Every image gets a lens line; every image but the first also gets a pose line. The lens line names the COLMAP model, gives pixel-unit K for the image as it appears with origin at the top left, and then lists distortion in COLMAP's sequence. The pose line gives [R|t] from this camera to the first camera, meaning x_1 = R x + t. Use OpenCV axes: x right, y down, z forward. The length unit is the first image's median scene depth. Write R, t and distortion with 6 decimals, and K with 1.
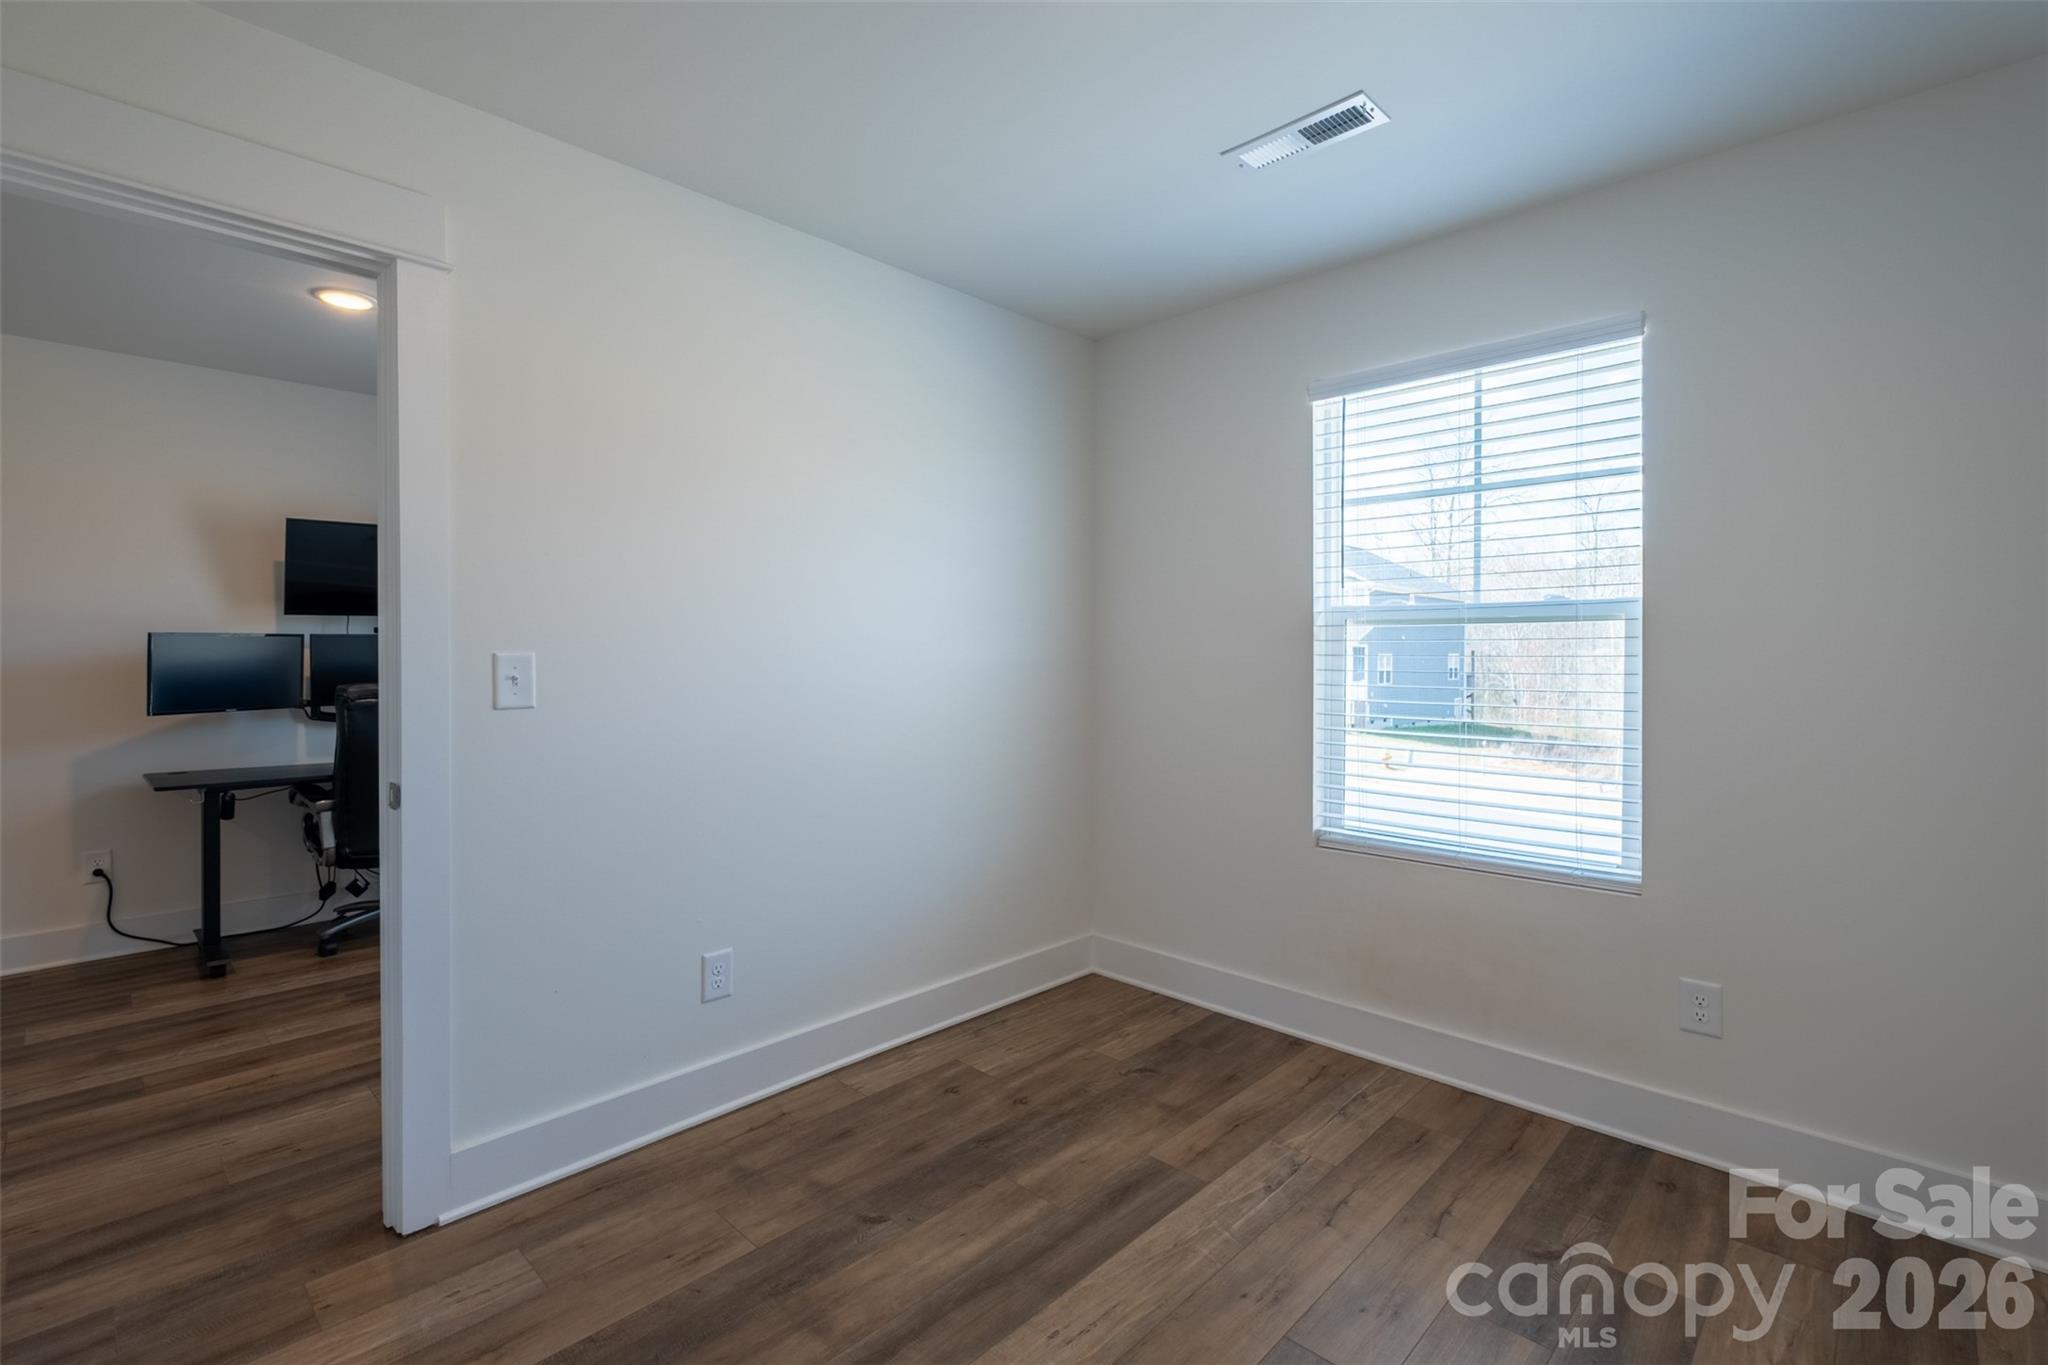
lens RADIAL K [[939.1, 0, 1023.4], [0, 939.1, 668.0], [0, 0, 1]] dist [0.004584, -0.000424]
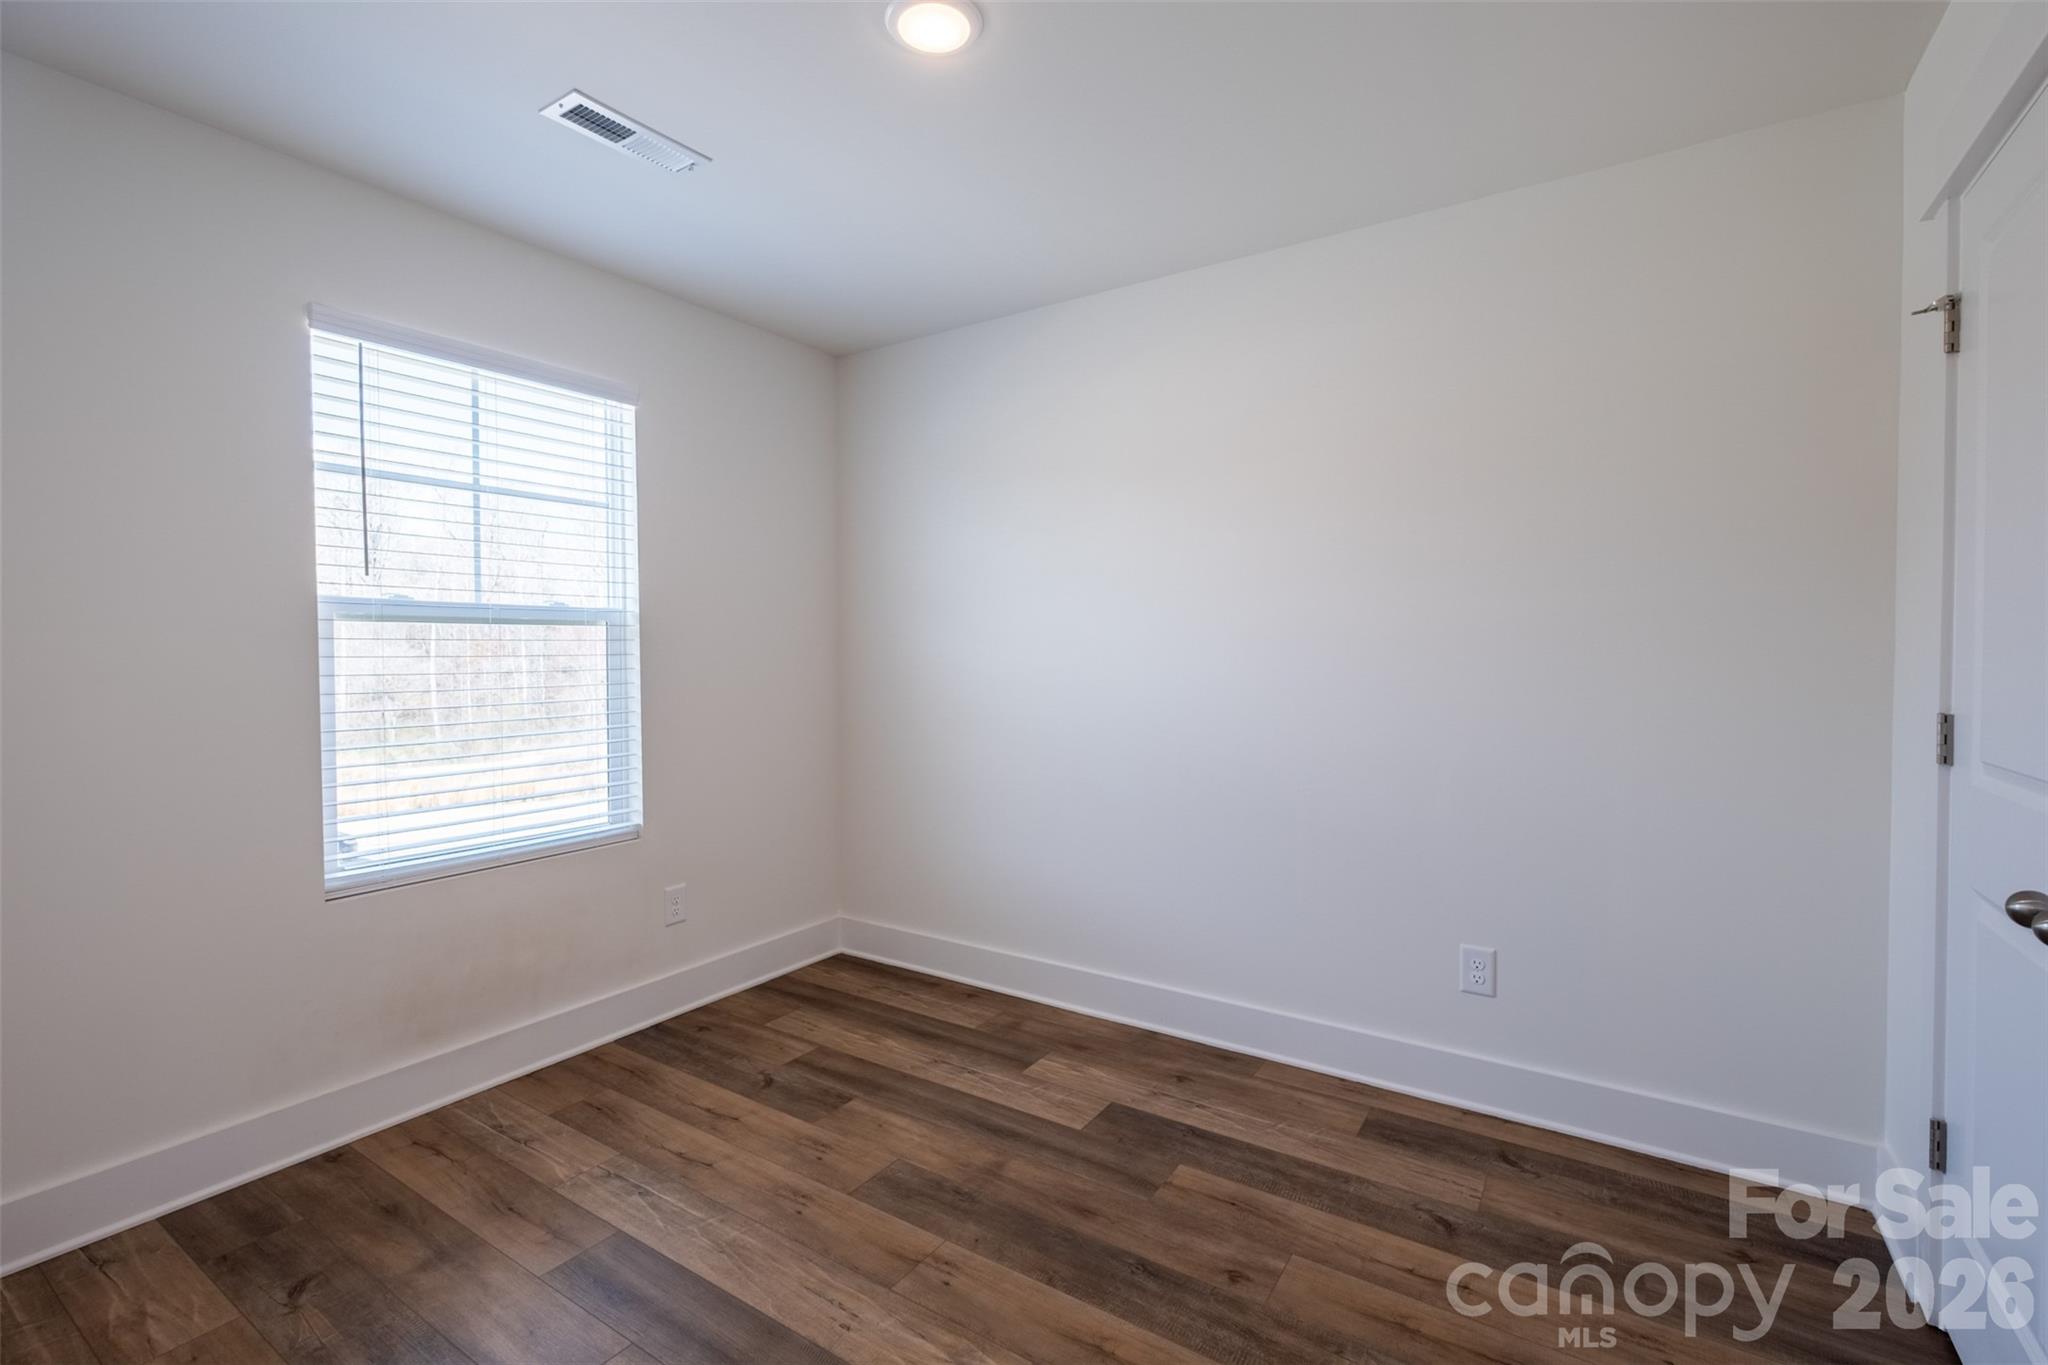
lens RADIAL K [[939.1, 0, 1033.1], [0, 939.1, 682.1], [0, 0, 1]] dist [0.004584, -0.000424]
pose [[-0.200242, -0.039957, 0.978931, -0.731804], [0.019767, 0.998800, 0.044811, -0.021936], [-0.979547, 0.028323, -0.199212, 0.737009]]
